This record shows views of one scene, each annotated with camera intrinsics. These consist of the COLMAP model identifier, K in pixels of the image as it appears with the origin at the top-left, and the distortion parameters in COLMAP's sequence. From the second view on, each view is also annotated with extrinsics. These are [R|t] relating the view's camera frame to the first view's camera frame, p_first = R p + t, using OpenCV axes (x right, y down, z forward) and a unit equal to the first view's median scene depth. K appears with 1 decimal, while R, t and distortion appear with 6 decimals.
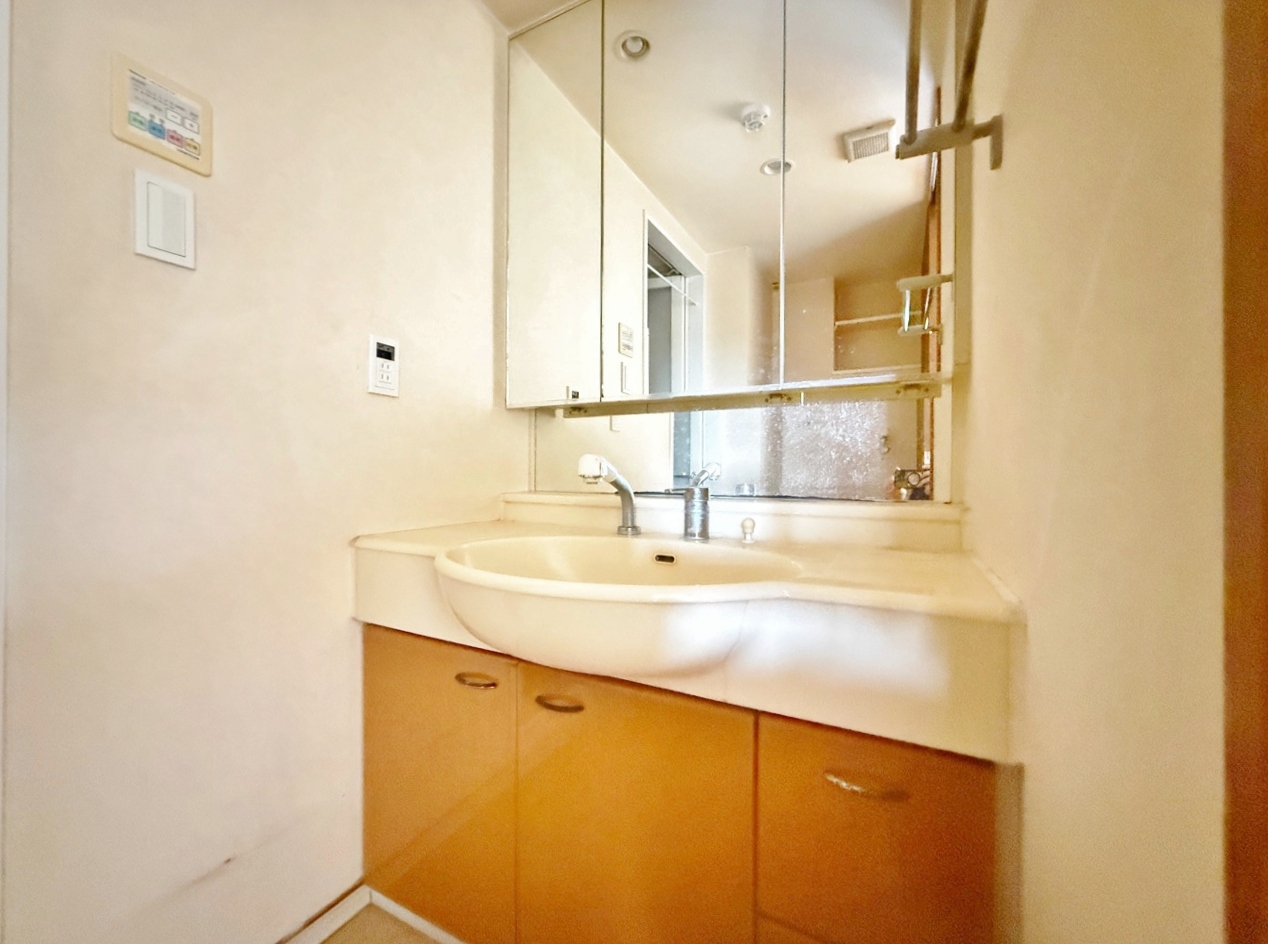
lens RADIAL K [[510.7, 0, 630.1], [0, 510.7, 472.2], [0, 0, 1]] dist [0.000774, 0.000172]
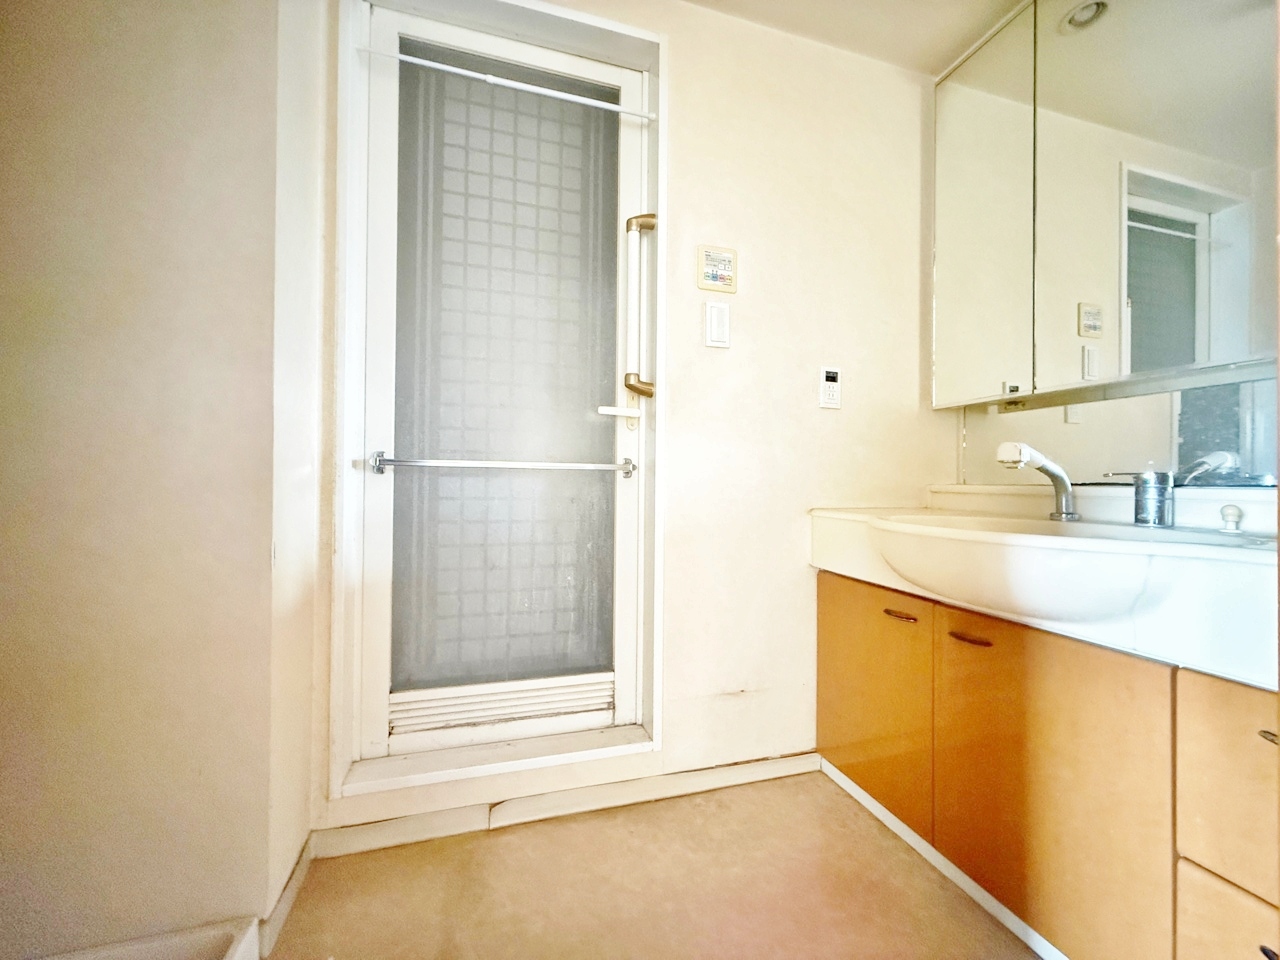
lens RADIAL K [[515.5, 0, 634.1], [0, 515.5, 478.4], [0, 0, 1]] dist [0.000774, 0.000172]
pose [[0.701592, -0.003701, -0.712569, 0.138389], [-0.005649, 0.999926, -0.010755, 0.056830], [0.712557, 0.011571, 0.701519, -0.354260]]
